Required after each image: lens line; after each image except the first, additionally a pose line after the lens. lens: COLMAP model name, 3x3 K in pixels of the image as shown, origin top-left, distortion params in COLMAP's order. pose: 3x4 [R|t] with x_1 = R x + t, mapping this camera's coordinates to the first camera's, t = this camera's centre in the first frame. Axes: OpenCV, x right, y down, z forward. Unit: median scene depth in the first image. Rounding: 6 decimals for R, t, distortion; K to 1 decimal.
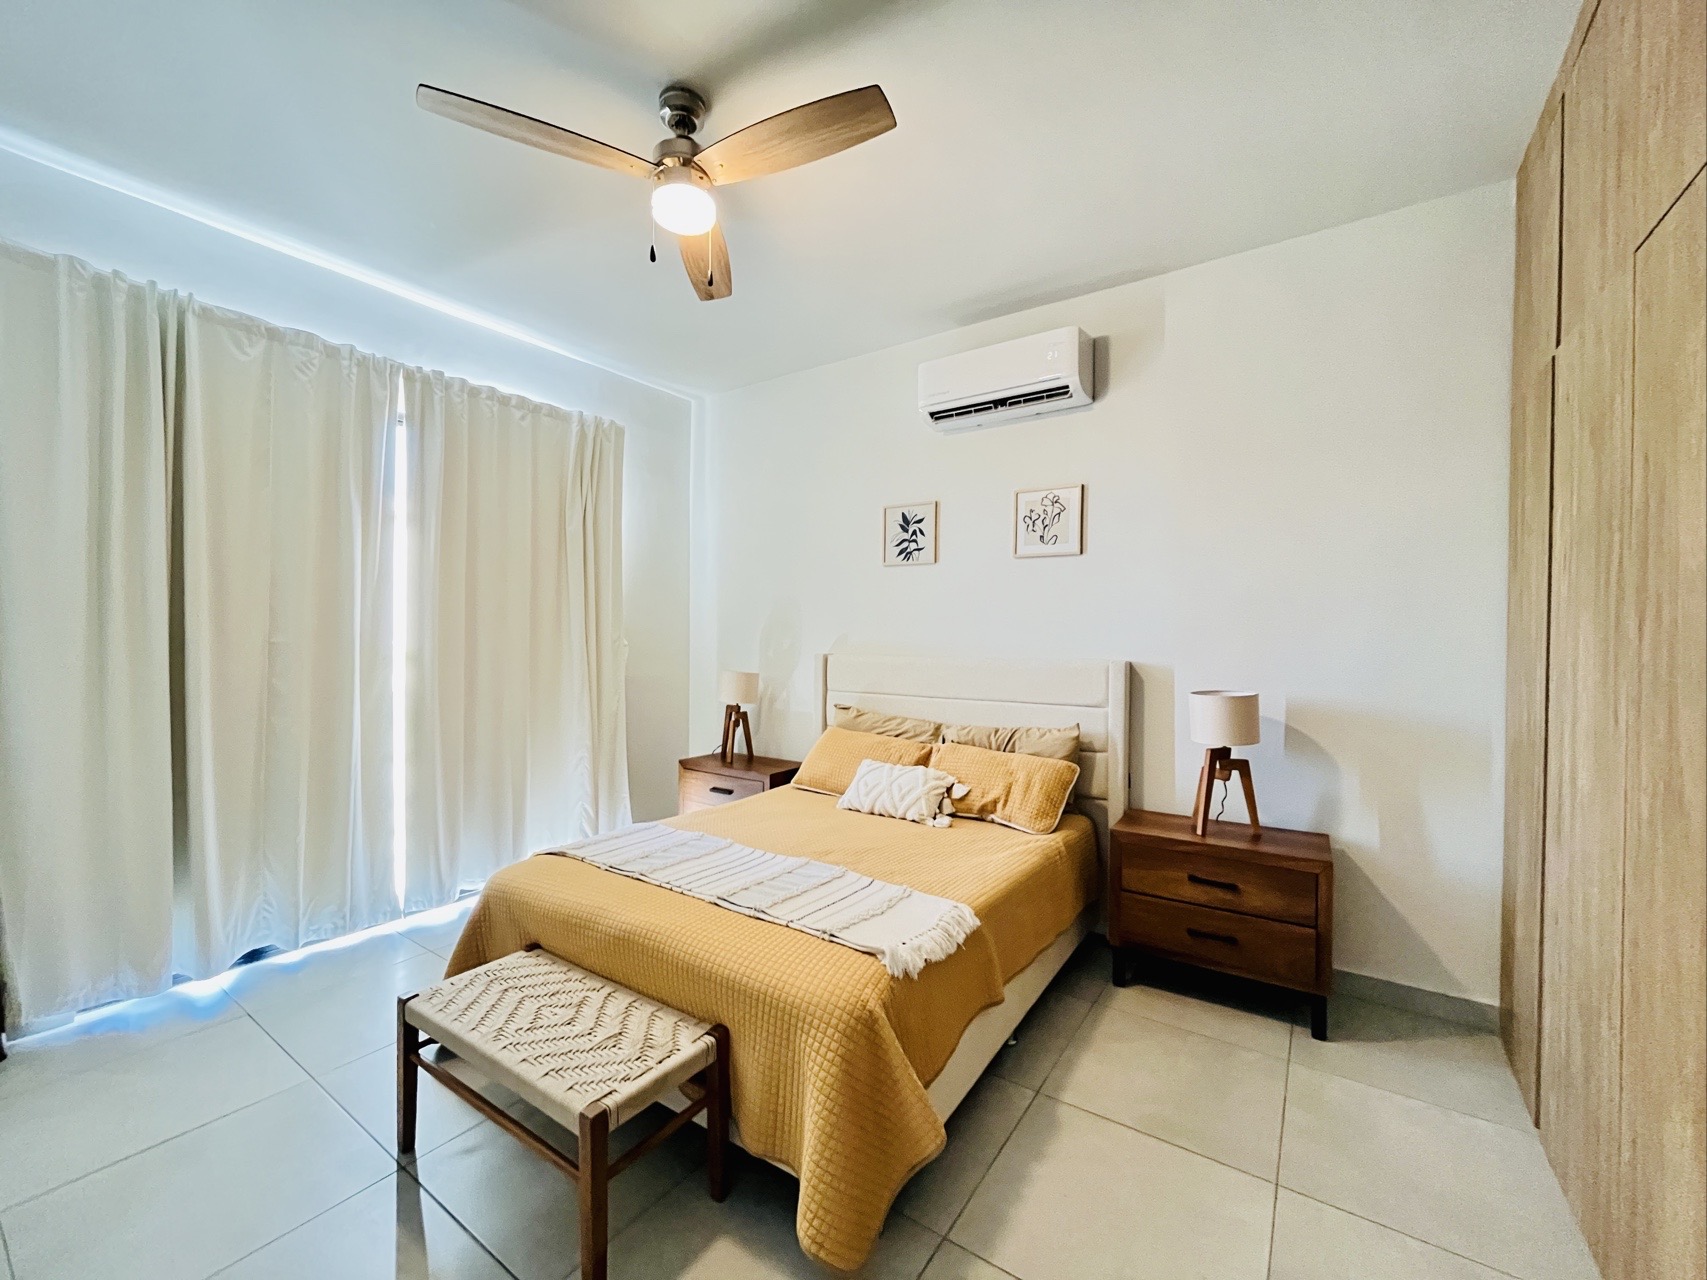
lens RADIAL K [[692.3, 0, 848.9], [0, 692.3, 643.2], [0, 0, 1]] dist [-0.003205, -0.000533]
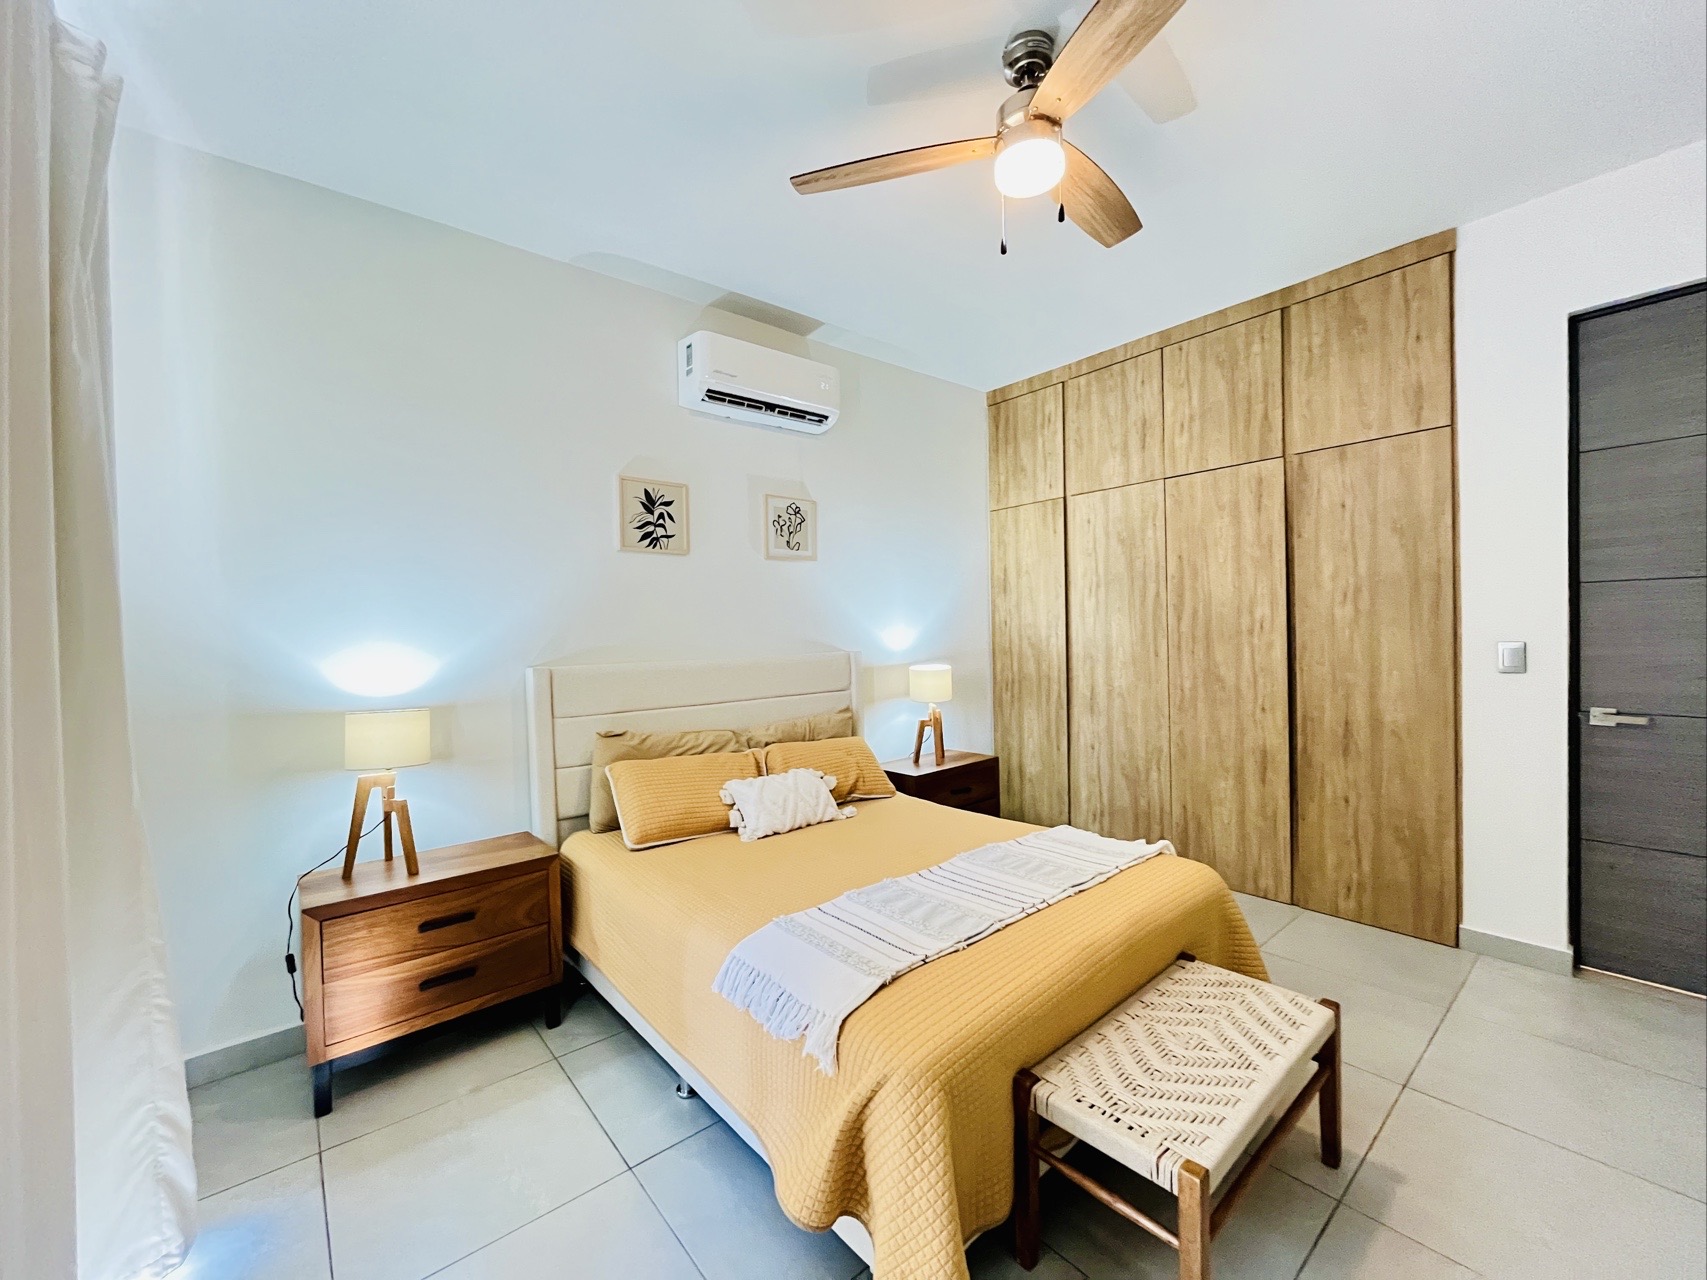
lens RADIAL K [[684.3, 0, 861.9], [0, 684.3, 640.9], [0, 0, 1]] dist [0.000719, -0.000070]
pose [[0.258006, -0.027501, 0.965752, -0.729948], [0.039635, 0.999055, 0.017860, -0.012981], [-0.965330, 0.033670, 0.258852, 0.610719]]
